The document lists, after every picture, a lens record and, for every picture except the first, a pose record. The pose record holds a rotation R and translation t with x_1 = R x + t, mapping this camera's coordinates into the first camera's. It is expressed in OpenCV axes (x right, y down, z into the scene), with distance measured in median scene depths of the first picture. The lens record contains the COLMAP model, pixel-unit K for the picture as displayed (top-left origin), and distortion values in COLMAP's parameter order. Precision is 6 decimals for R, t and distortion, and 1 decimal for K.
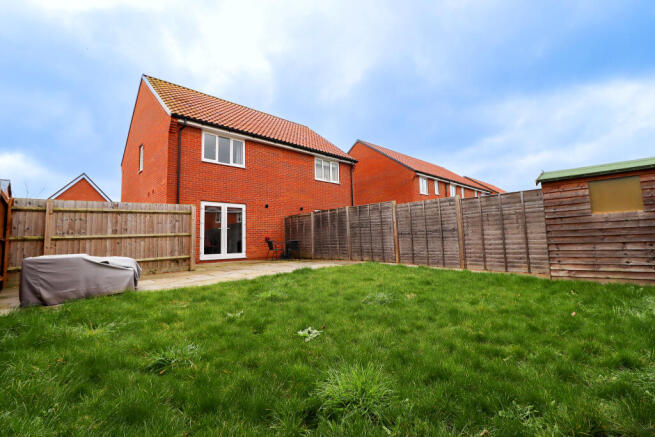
lens RADIAL K [[316.7, 0, 328.4], [0, 316.7, 215.1], [0, 0, 1]] dist [0.001699, 0.000255]
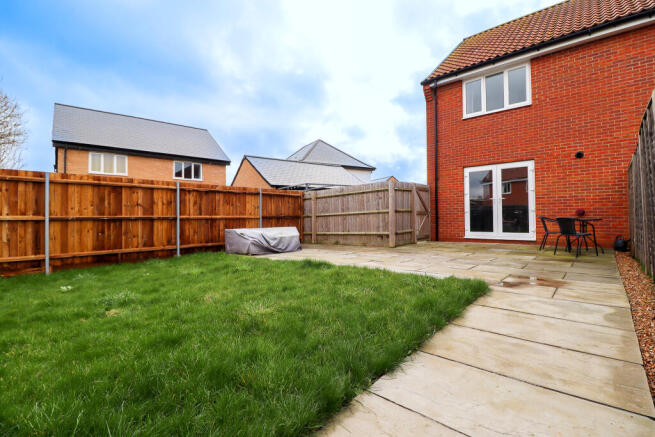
lens RADIAL K [[316.7, 0, 328.3], [0, 316.7, 216.9], [0, 0, 1]] dist [0.001699, 0.000255]
pose [[0.035780, 0.027485, -0.998982, 0.421363], [0.101133, 0.994390, 0.030981, 0.022236], [0.994229, -0.102139, 0.032800, 0.596579]]
